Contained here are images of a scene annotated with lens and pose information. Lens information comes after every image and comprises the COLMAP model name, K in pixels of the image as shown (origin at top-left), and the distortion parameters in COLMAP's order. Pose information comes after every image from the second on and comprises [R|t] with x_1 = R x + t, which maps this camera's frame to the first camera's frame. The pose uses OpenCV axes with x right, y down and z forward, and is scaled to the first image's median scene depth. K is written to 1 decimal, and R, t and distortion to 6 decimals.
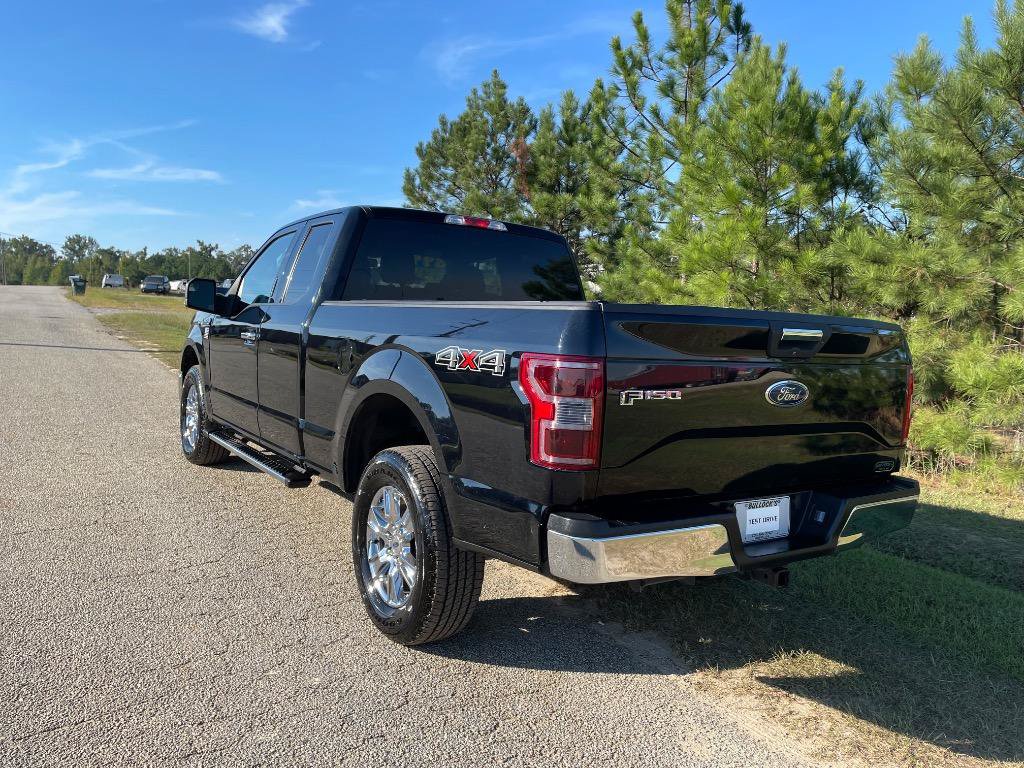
lens RADIAL K [[778.8, 0, 513.4], [0, 778.8, 381.0], [0, 0, 1]] dist [0.068403, -0.083146]
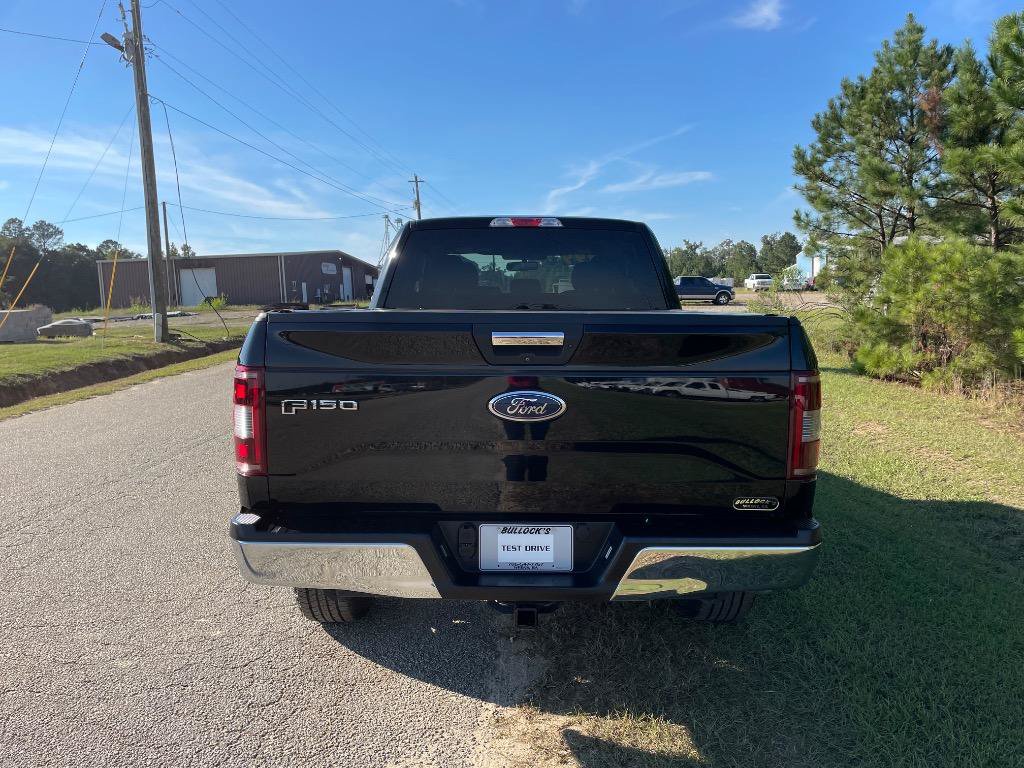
lens RADIAL K [[778.8, 0, 513.4], [0, 778.8, 381.0], [0, 0, 1]] dist [0.068403, -0.083146]
pose [[0.816950, 0.009403, -0.576632, 0.124869], [-0.003336, 0.999927, 0.011579, -0.003242], [0.576699, -0.007536, 0.816922, 0.042318]]
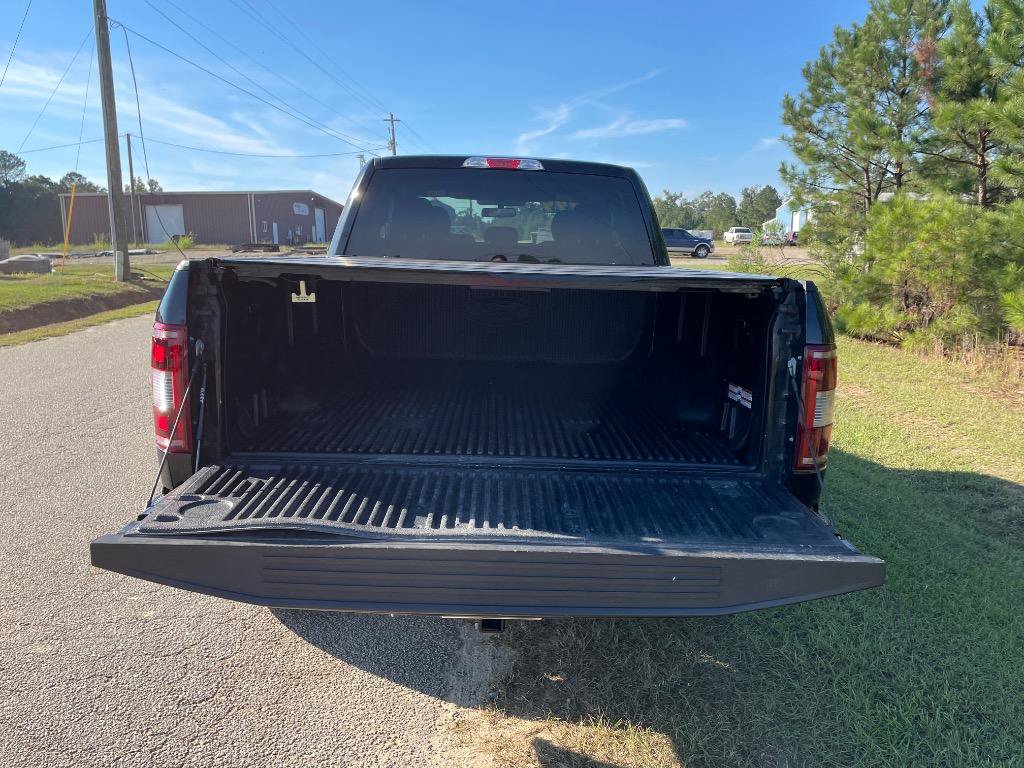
lens RADIAL K [[778.8, 0, 513.4], [0, 778.8, 381.0], [0, 0, 1]] dist [0.068403, -0.083146]
pose [[0.834289, 0.065018, -0.547480, 0.114476], [-0.027084, 0.996656, 0.077088, -0.005891], [0.550662, -0.049486, 0.833260, 0.058398]]
